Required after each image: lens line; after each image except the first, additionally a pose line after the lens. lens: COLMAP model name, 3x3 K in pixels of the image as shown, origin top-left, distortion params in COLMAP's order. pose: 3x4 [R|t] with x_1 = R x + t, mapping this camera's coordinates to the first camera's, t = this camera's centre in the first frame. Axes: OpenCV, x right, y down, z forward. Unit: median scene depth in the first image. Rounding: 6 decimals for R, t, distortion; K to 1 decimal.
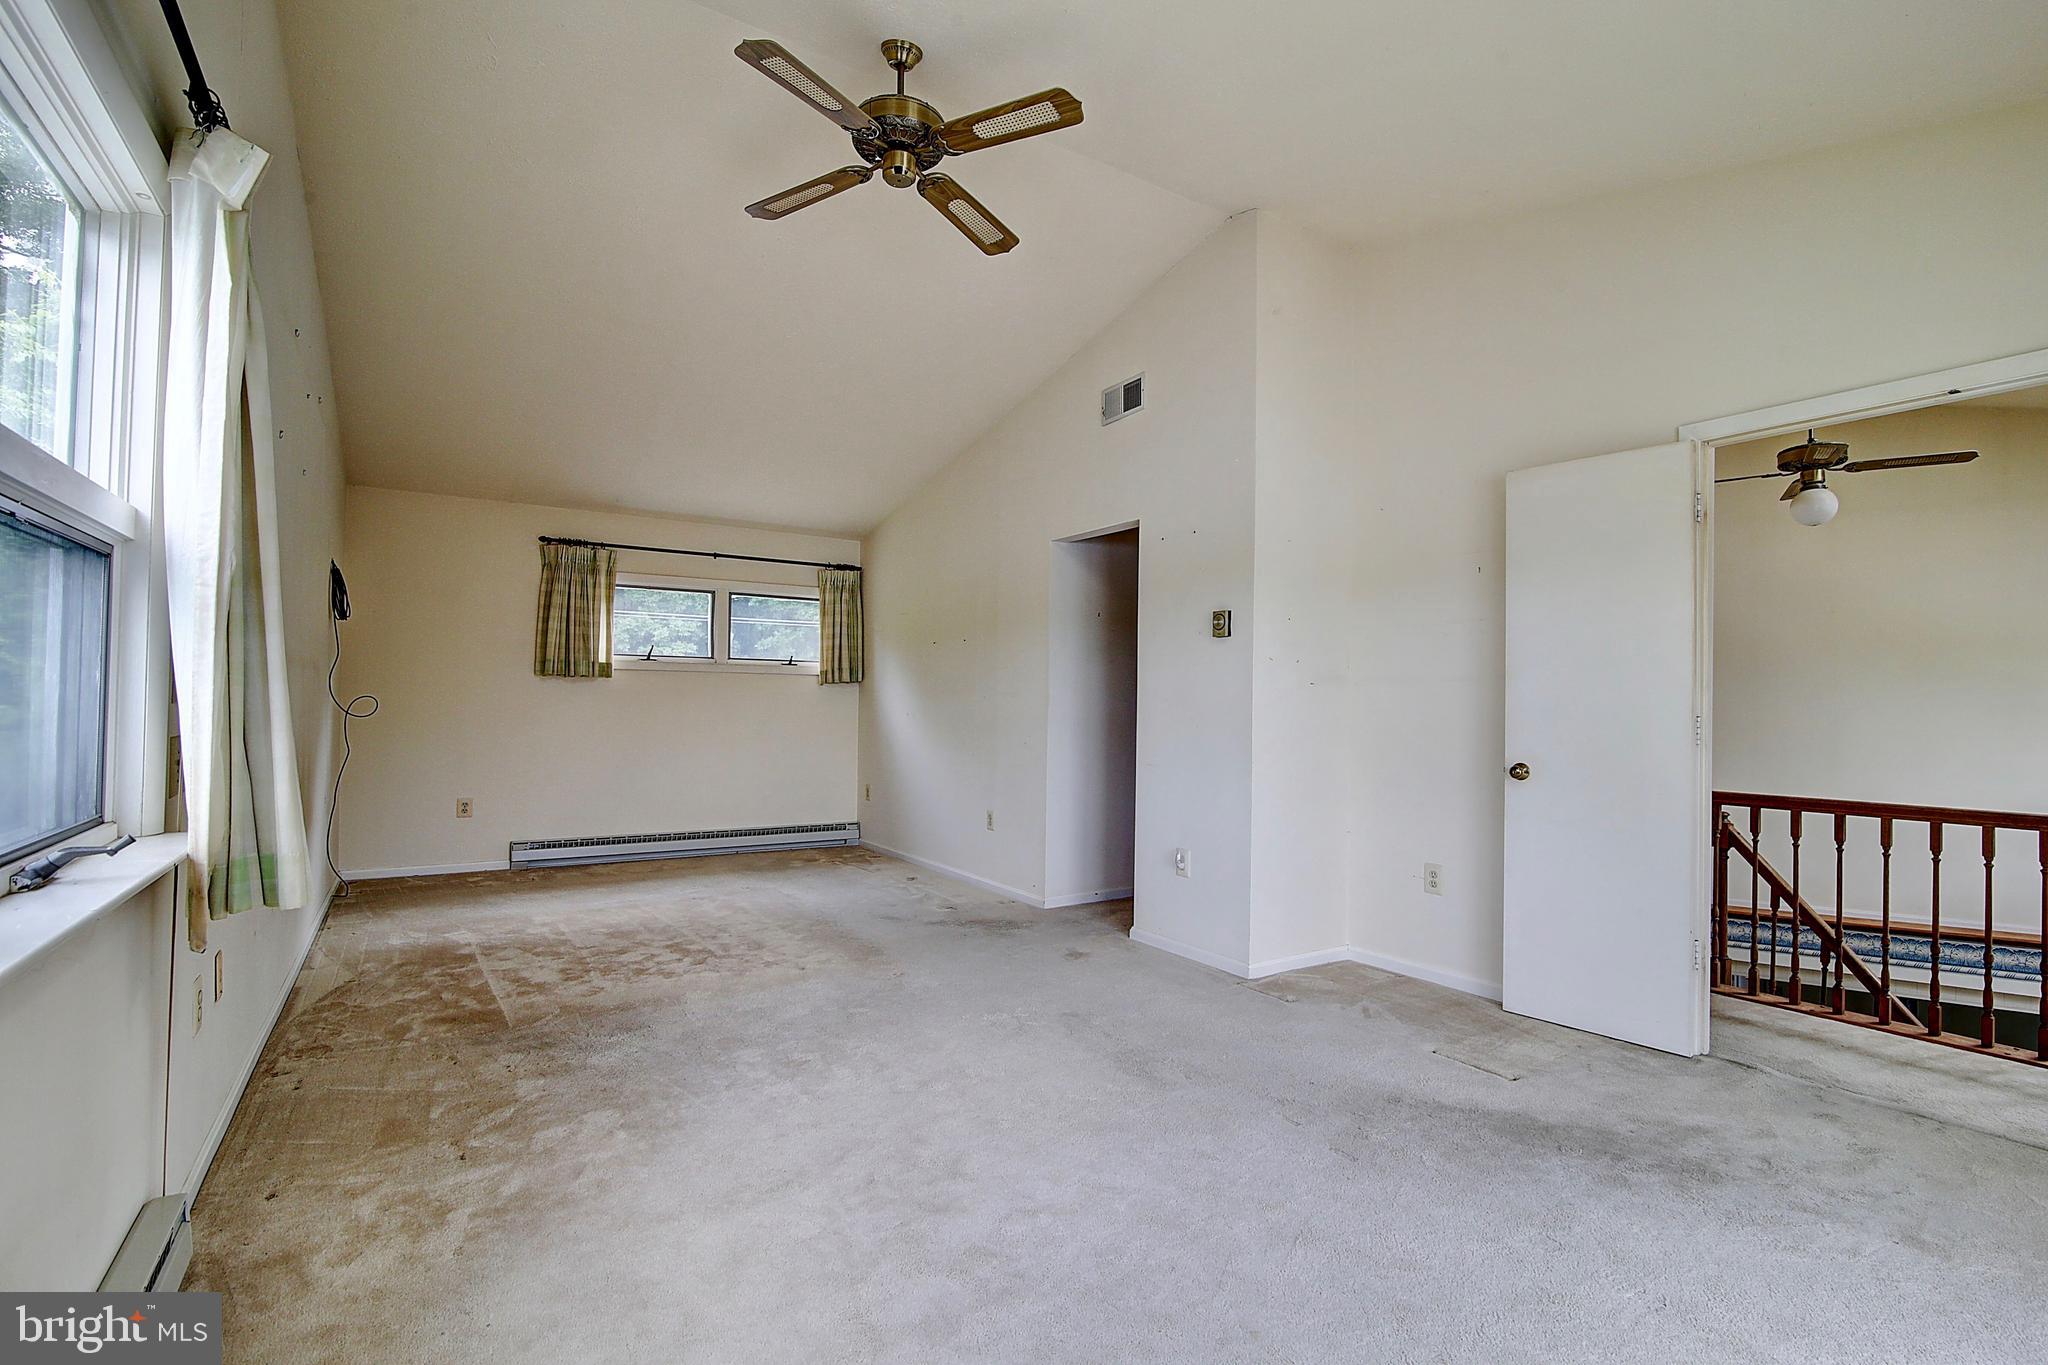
lens RADIAL K [[939.0, 0, 1025.7], [0, 939.0, 690.3], [0, 0, 1]] dist [-0.018597, 0.002156]
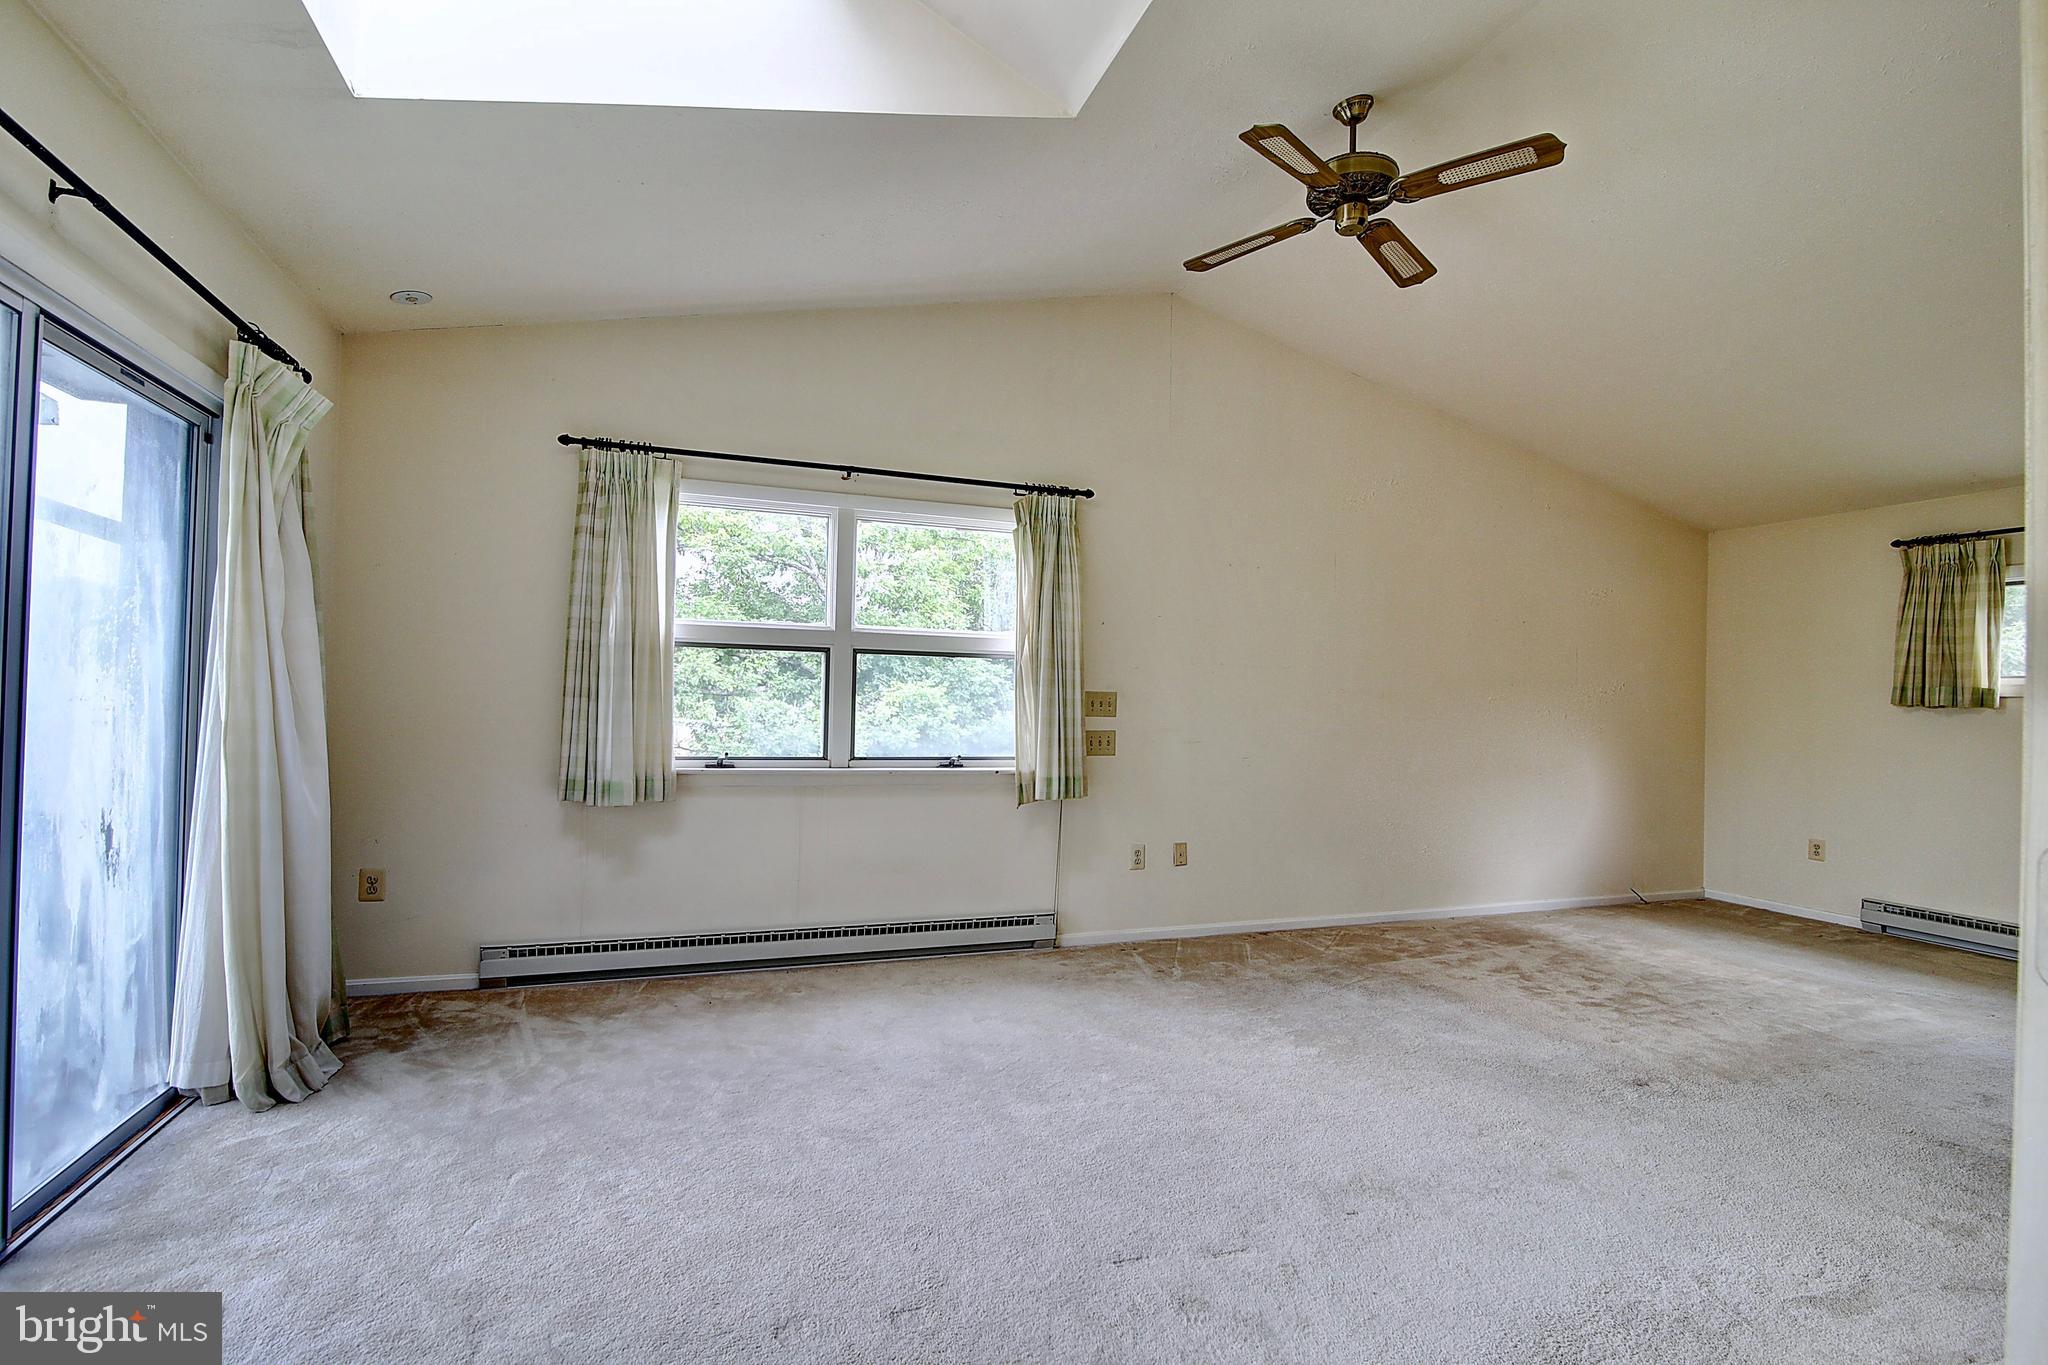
lens RADIAL K [[939.0, 0, 1025.7], [0, 939.0, 690.3], [0, 0, 1]] dist [-0.018597, 0.002156]
pose [[-0.181780, -0.022933, -0.983072, 0.443755], [-0.023249, 0.999549, -0.019018, 0.004070], [0.983064, 0.019399, -0.182231, 0.395882]]
